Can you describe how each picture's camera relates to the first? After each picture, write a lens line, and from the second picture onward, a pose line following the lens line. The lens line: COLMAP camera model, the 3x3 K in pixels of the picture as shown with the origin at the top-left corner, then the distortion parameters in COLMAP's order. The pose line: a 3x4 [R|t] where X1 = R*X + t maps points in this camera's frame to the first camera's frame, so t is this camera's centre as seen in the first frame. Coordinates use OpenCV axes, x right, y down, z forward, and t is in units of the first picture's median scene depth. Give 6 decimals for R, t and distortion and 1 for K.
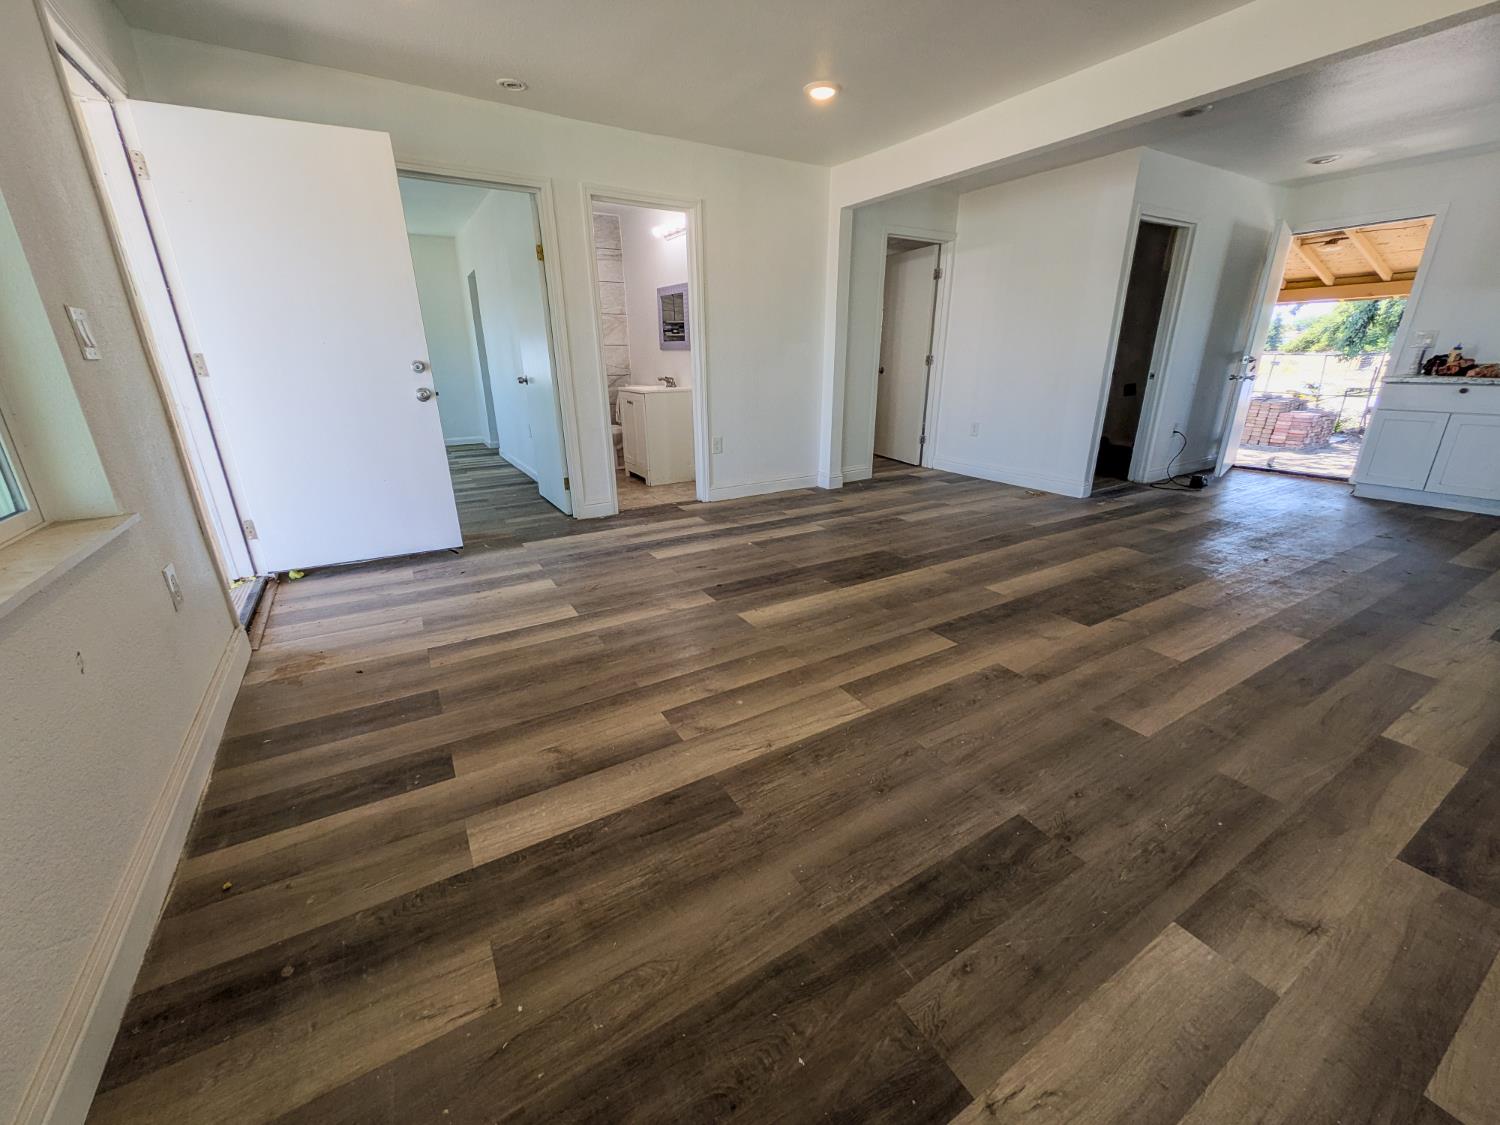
lens RADIAL K [[595.2, 0, 749.3], [0, 595.2, 557.7], [0, 0, 1]] dist [-0.000167, 0.001314]
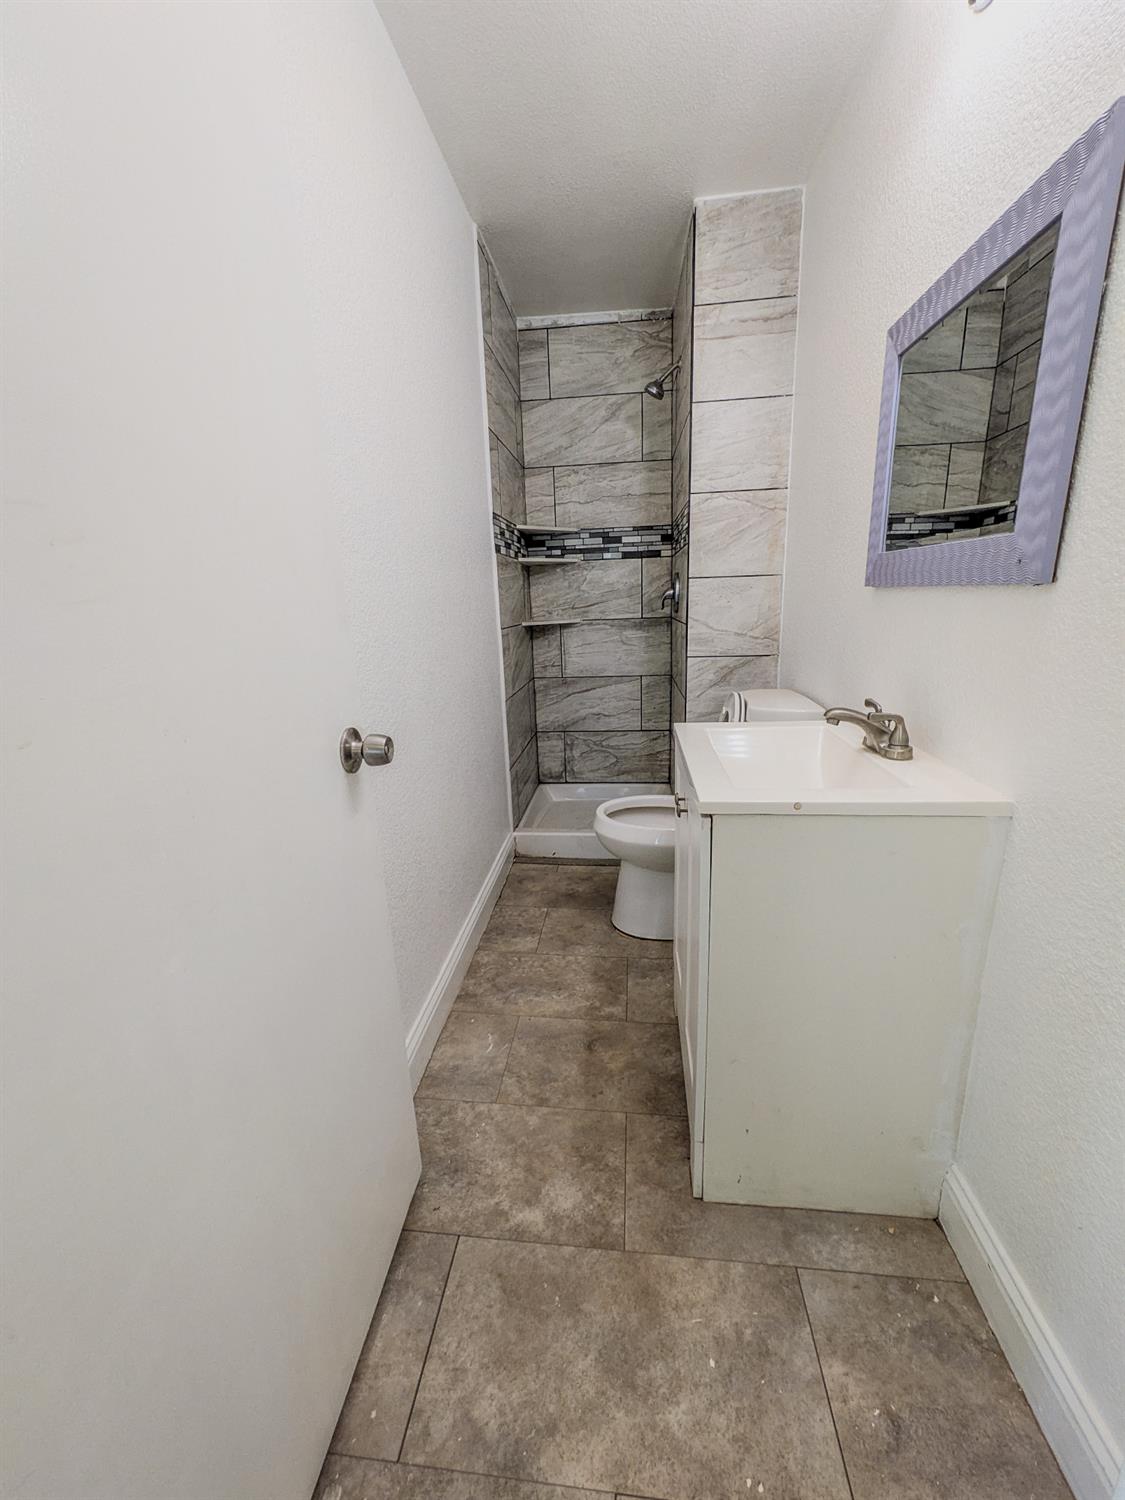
lens RADIAL K [[595.2, 0, 562.5], [0, 595.2, 750.0], [0, 0, 1]] dist [-0.000167, 0.001314]
pose [[0.791906, 0.131190, -0.596384, -0.090510], [-0.171520, 0.985119, -0.011049, -0.250326], [0.586060, 0.111041, 0.802623, 0.714801]]
